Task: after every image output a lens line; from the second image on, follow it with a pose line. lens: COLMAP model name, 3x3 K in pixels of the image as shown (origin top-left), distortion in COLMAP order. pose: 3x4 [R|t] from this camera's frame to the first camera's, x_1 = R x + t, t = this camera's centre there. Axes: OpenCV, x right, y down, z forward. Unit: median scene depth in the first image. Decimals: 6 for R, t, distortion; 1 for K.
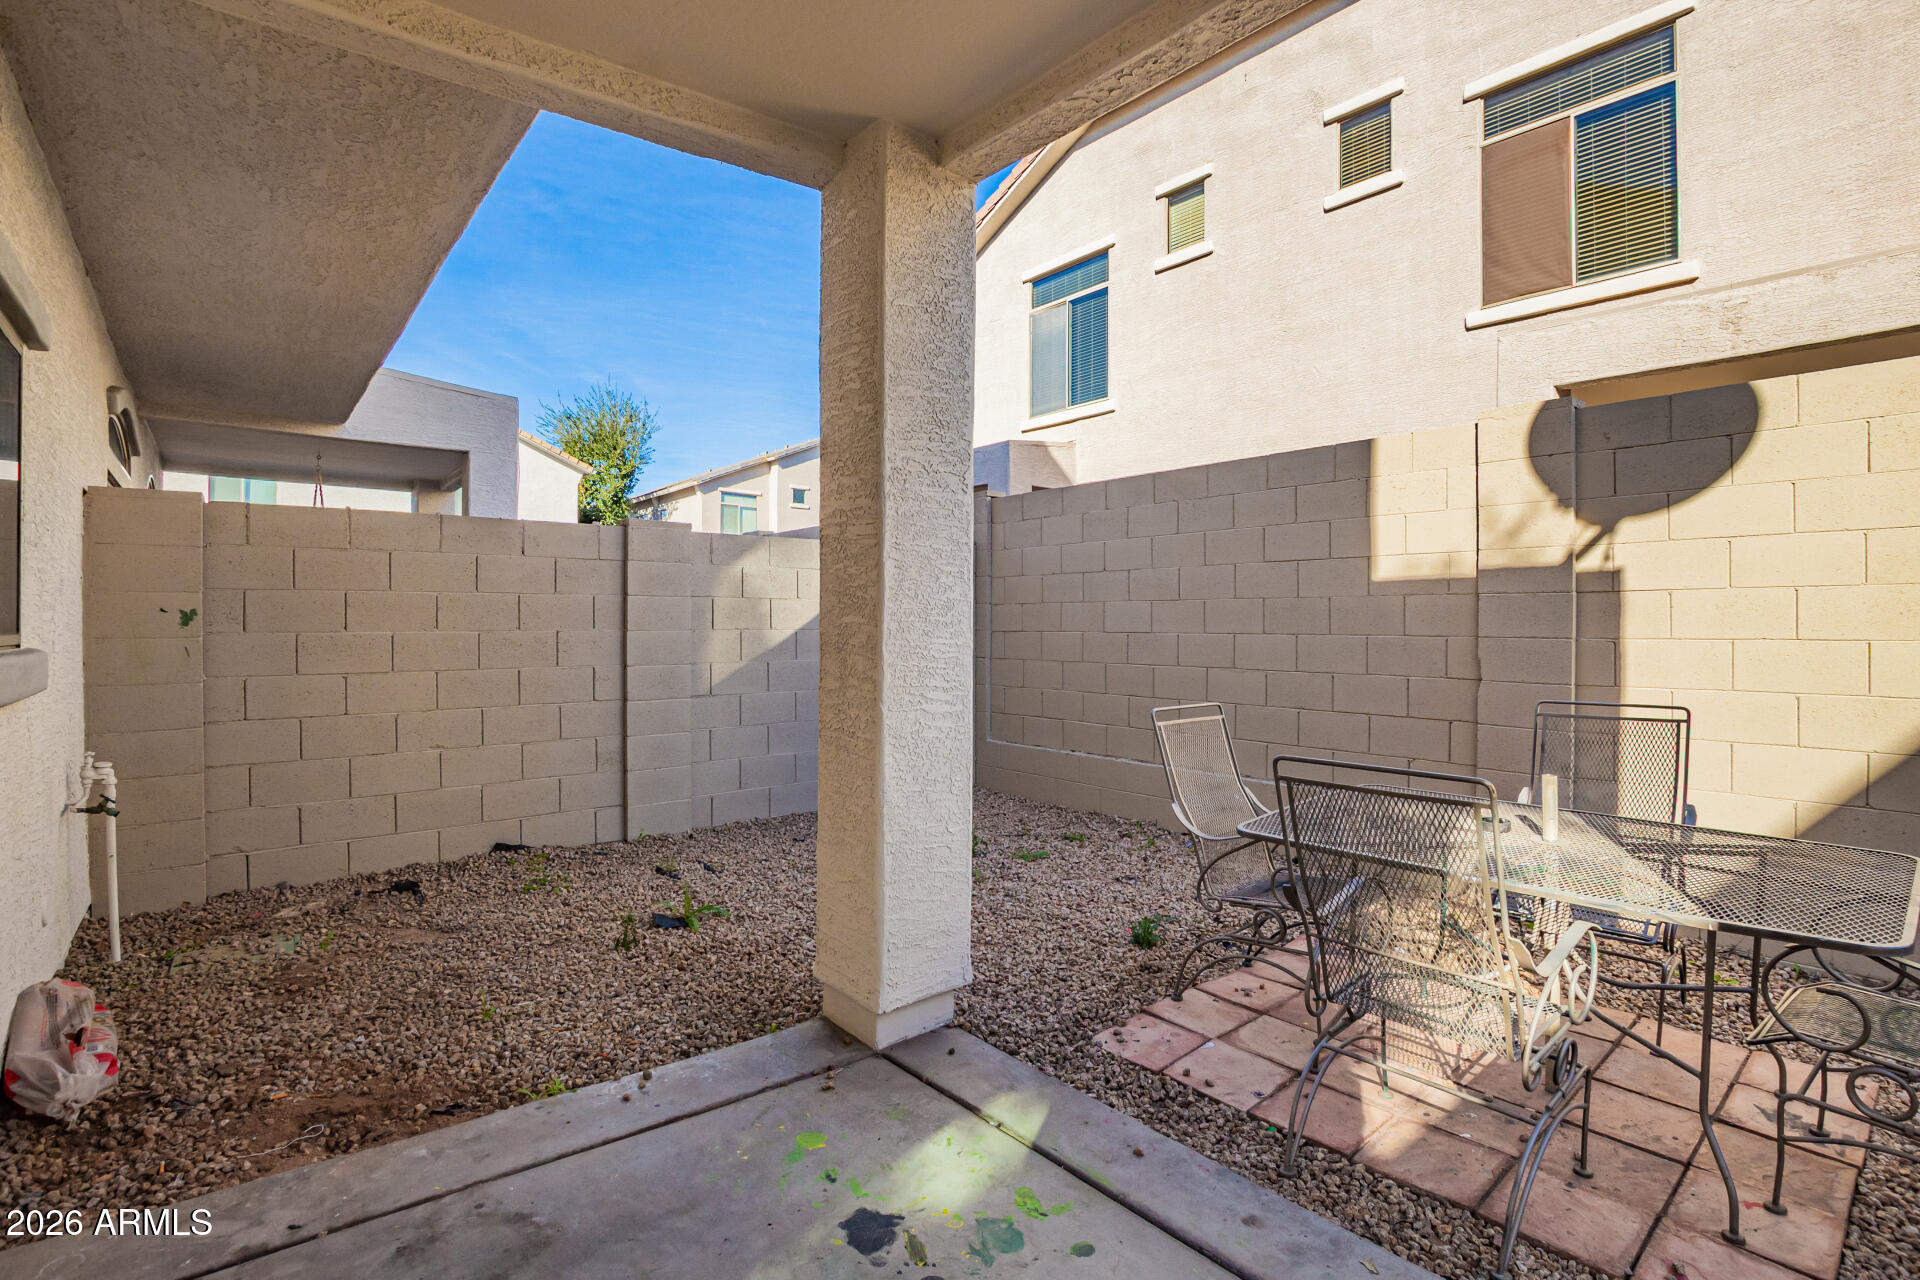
lens RADIAL K [[883.7, 0, 970.3], [0, 883.7, 633.8], [0, 0, 1]] dist [-0.001047, -0.001216]
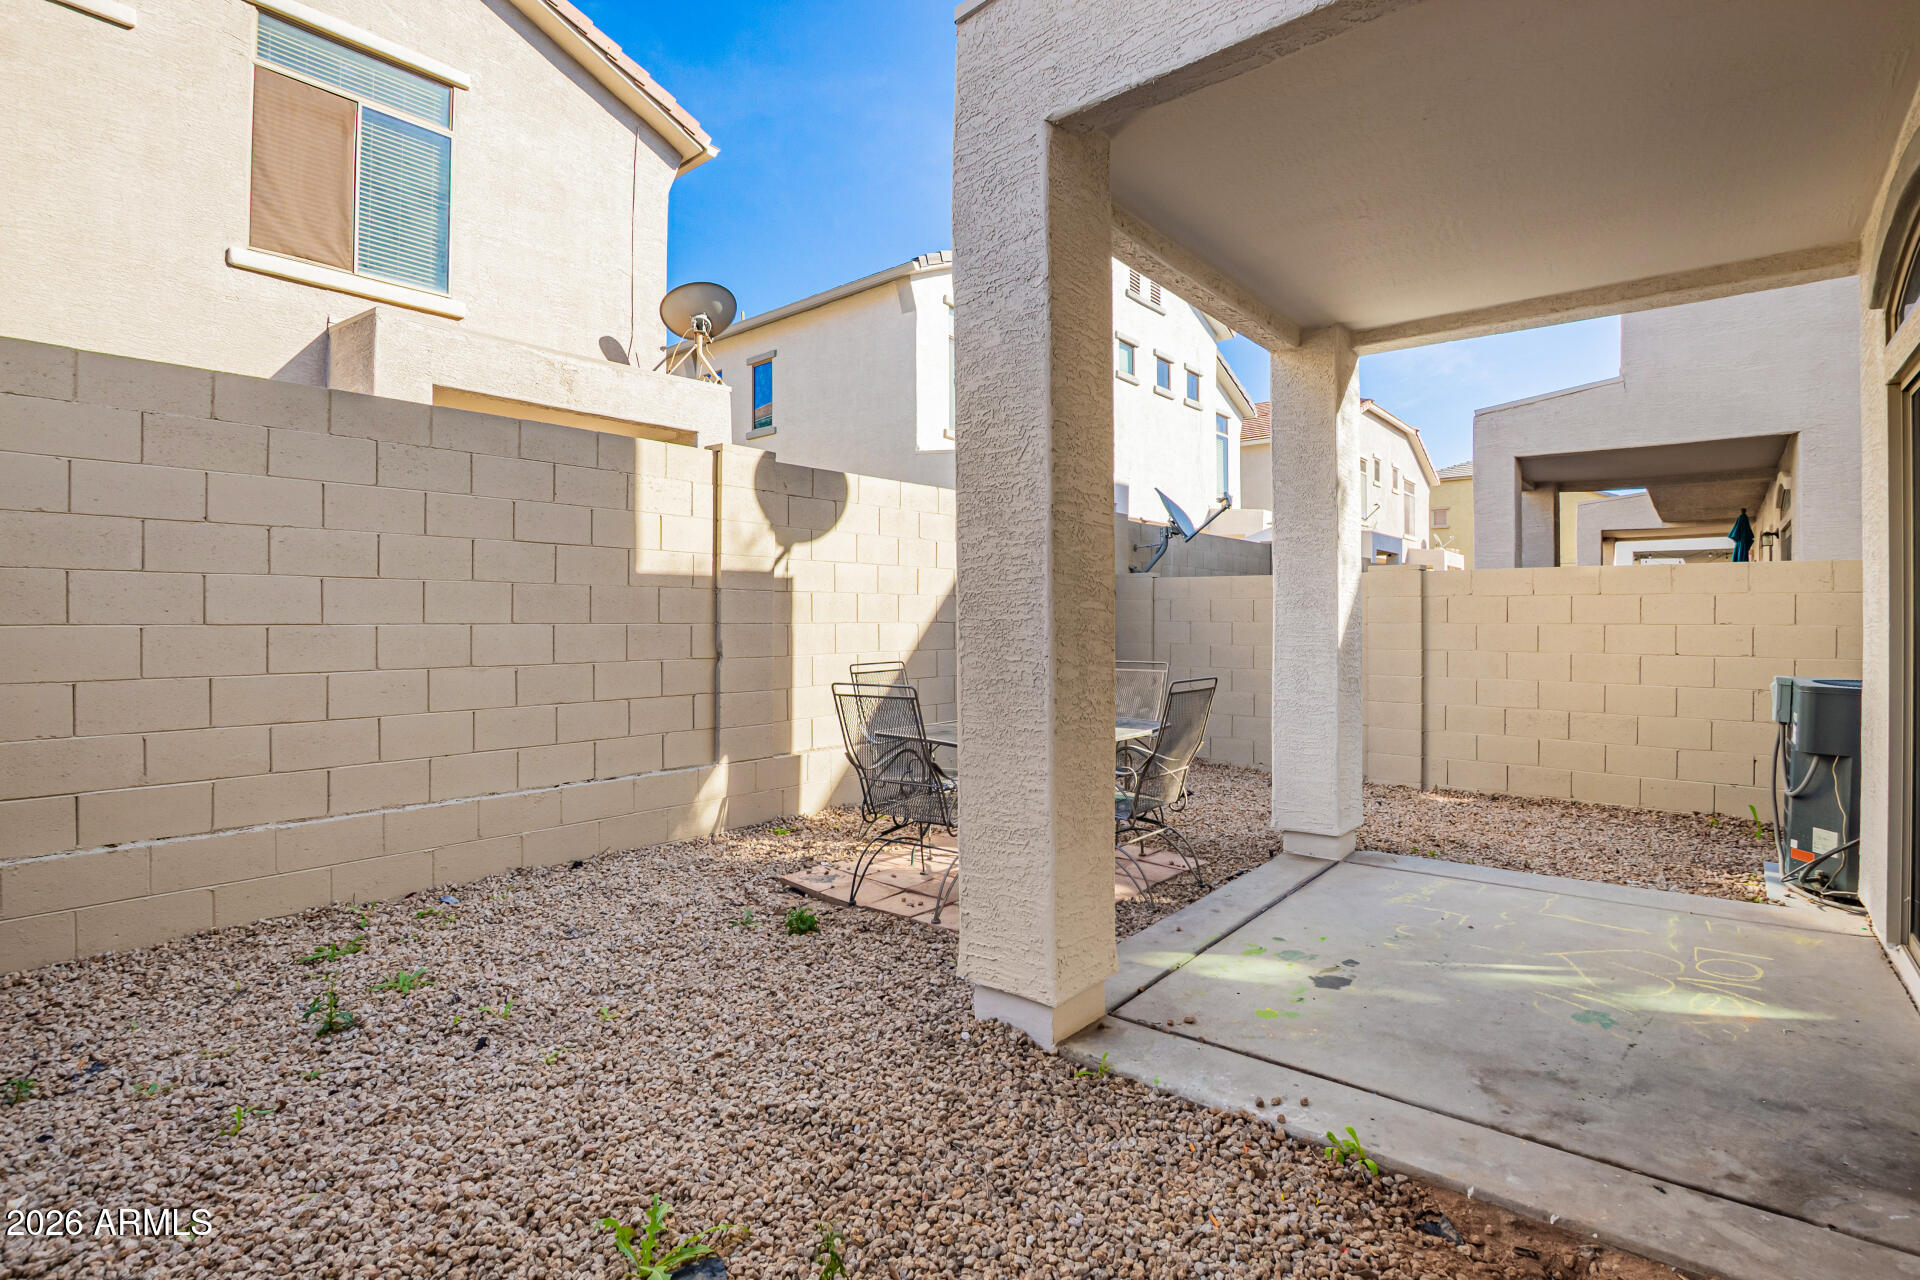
lens RADIAL K [[883.7, 0, 972.8], [0, 883.7, 636.6], [0, 0, 1]] dist [-0.001047, -0.001216]
pose [[-0.145604, -0.022869, 0.989079, -0.784424], [0.015225, 0.999563, 0.025353, -0.005596], [-0.989226, 0.018751, -0.145192, 0.914449]]
